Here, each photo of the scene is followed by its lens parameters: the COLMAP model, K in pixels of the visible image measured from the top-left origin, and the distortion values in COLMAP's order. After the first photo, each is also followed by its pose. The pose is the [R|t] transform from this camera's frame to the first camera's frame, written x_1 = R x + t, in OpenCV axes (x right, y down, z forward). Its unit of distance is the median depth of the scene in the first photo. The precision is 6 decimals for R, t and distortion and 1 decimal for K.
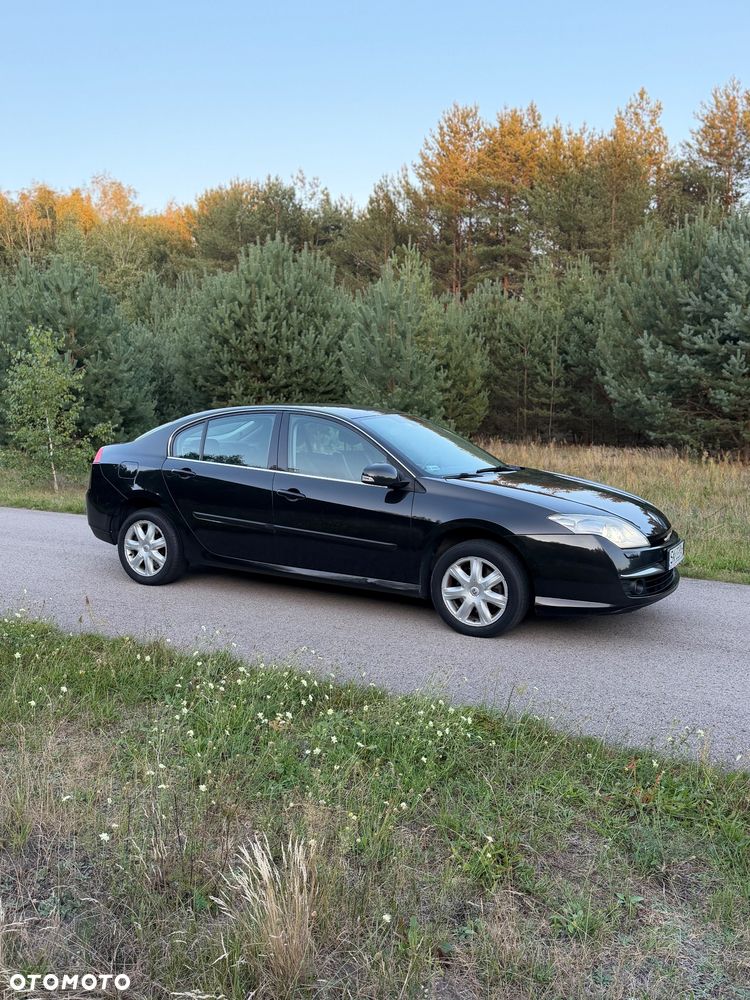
lens RADIAL K [[816.8, 0, 365.8], [0, 816.8, 553.7], [0, 0, 1]] dist [0.113973, -0.165855]
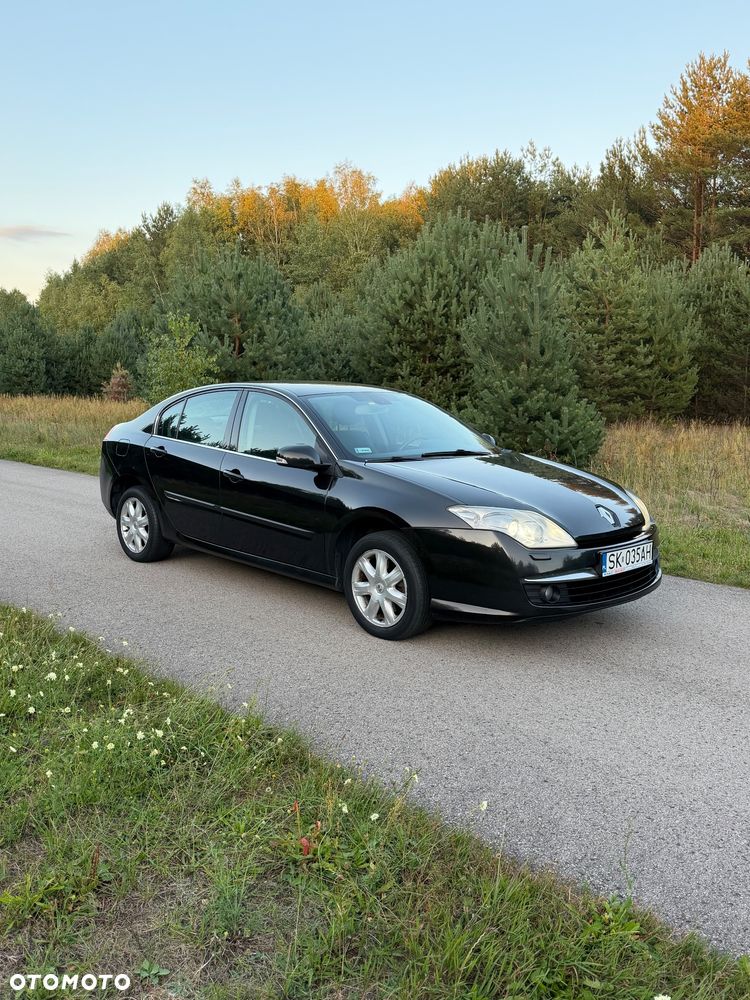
lens RADIAL K [[808.8, 0, 377.1], [0, 808.8, 557.2], [0, 0, 1]] dist [0.108948, -0.136934]
pose [[0.962379, 0.050505, -0.266976, 0.087119], [-0.043000, 0.998500, 0.033887, -0.004323], [0.268287, -0.021133, 0.963107, 0.033135]]
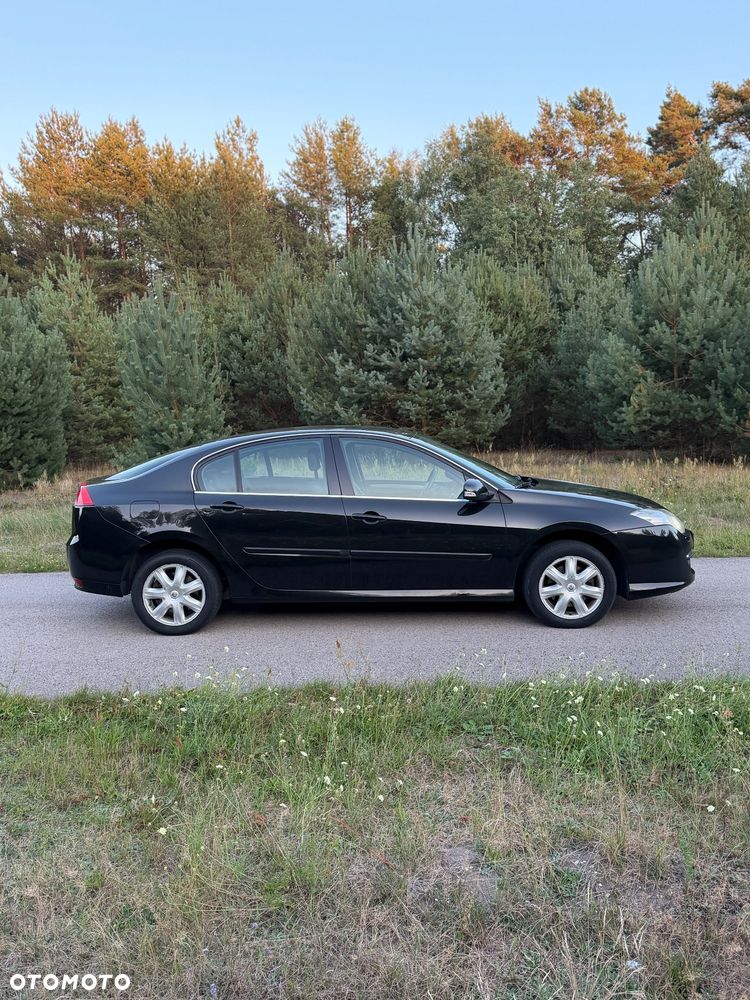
lens RADIAL K [[816.8, 0, 365.8], [0, 816.8, 553.7], [0, 0, 1]] dist [0.113973, -0.165855]
pose [[0.888231, -0.113613, 0.445127, -0.142851], [0.121117, 0.992570, 0.011657, -0.010821], [-0.443144, 0.043559, 0.895392, 0.030392]]
